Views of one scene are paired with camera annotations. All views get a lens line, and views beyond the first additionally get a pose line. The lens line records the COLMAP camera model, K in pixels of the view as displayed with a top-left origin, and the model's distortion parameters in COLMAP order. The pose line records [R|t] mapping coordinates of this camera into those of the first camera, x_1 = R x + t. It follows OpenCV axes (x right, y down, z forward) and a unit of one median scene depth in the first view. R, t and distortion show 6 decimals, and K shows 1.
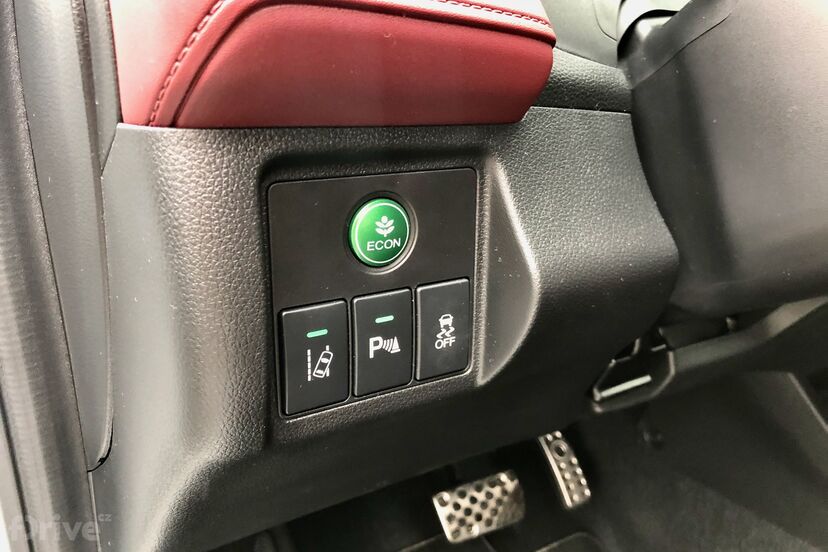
lens RADIAL K [[645.2, 0, 414.0], [0, 645.2, 276.0], [0, 0, 1]] dist [0.041689, -0.001228]
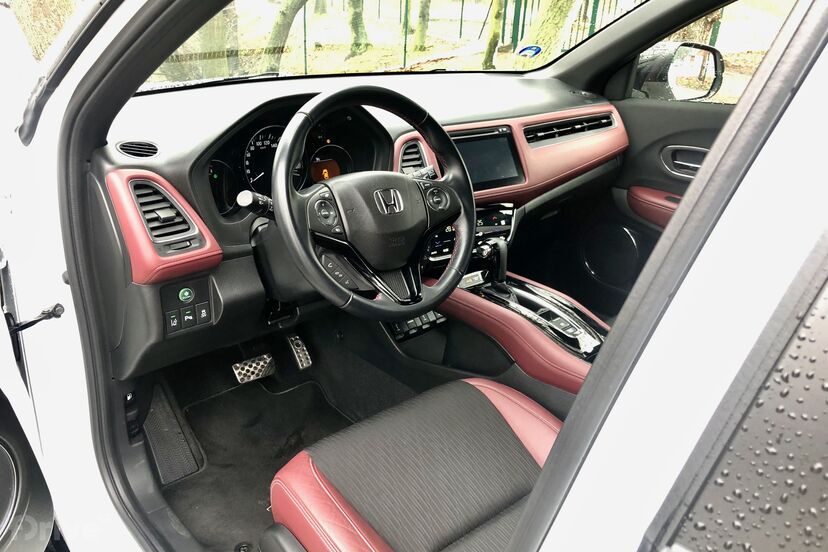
lens RADIAL K [[645.2, 0, 414.0], [0, 645.2, 276.0], [0, 0, 1]] dist [0.041689, -0.001228]
pose [[0.980907, -0.037885, 0.190753, 0.241378], [0.013207, 0.991554, 0.129018, -0.279336], [-0.194030, -0.124035, 0.973123, -1.383466]]
